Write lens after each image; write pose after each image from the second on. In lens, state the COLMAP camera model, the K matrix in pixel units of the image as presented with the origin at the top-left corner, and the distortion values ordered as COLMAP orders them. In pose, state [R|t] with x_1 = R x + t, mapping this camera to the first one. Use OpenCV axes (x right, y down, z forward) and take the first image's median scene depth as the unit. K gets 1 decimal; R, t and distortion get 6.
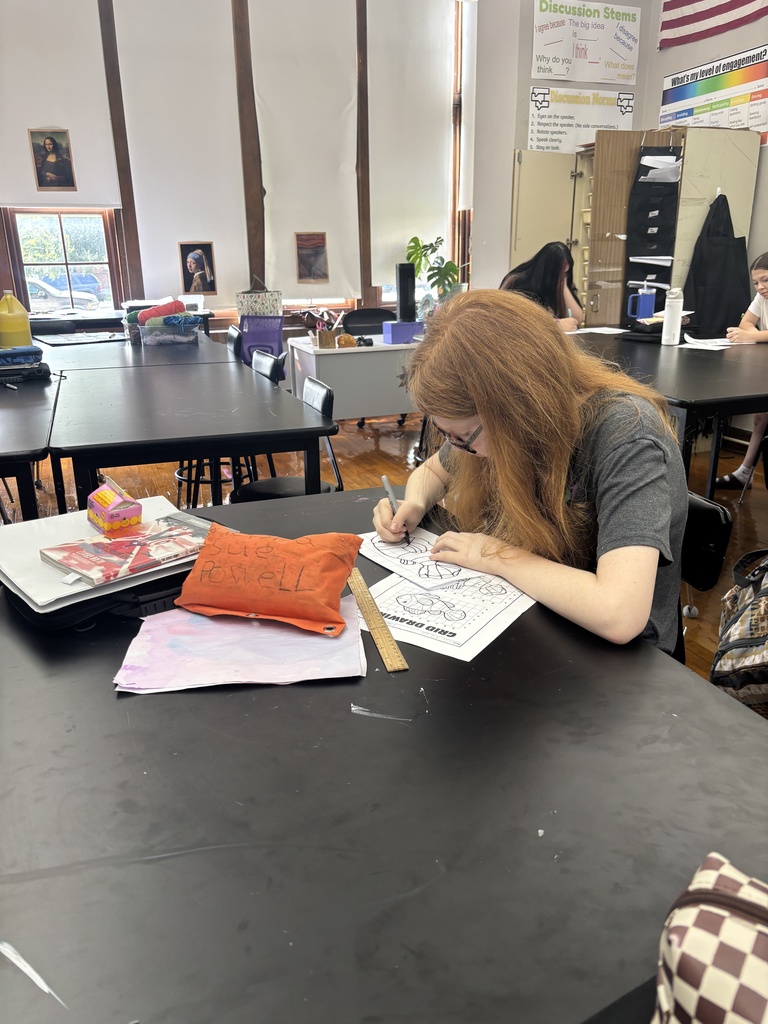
lens RADIAL K [[764.3, 0, 384.0], [0, 764.3, 512.0], [0, 0, 1]] dist [0.004801, -0.001611]
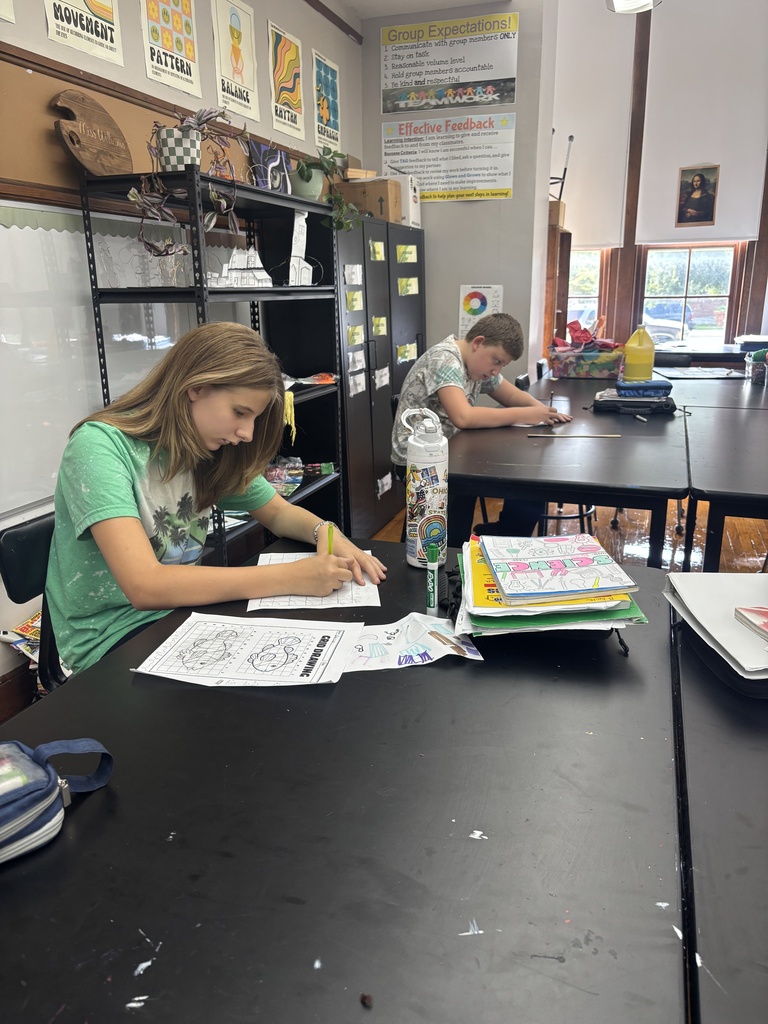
lens RADIAL K [[764.3, 0, 384.0], [0, 764.3, 512.0], [0, 0, 1]] dist [0.004801, -0.001611]
pose [[0.774808, 0.180343, -0.605928, -0.069479], [-0.198402, 0.979392, 0.037799, -0.005846], [0.600258, 0.090930, 0.794621, -0.019622]]
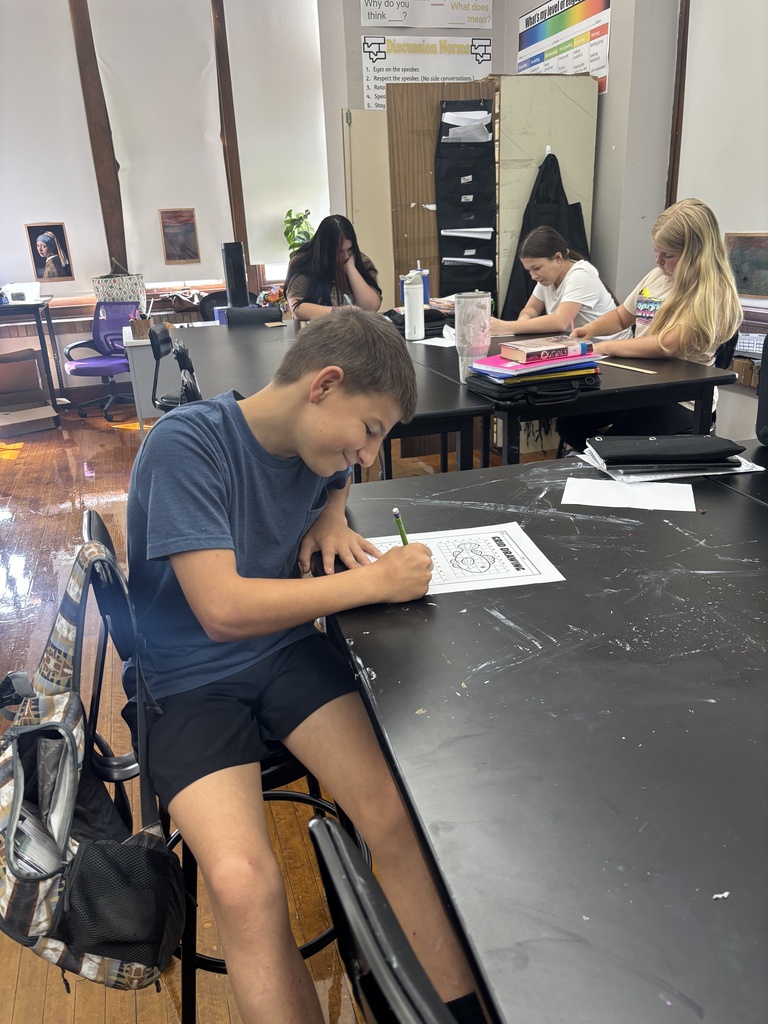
lens RADIAL K [[764.3, 0, 384.0], [0, 764.3, 512.0], [0, 0, 1]] dist [0.004801, -0.001611]
pose [[0.997999, -0.008694, -0.062625, 0.262023], [0.011191, 0.999152, 0.039628, -0.040514], [0.062228, -0.040250, 0.997250, 0.096149]]
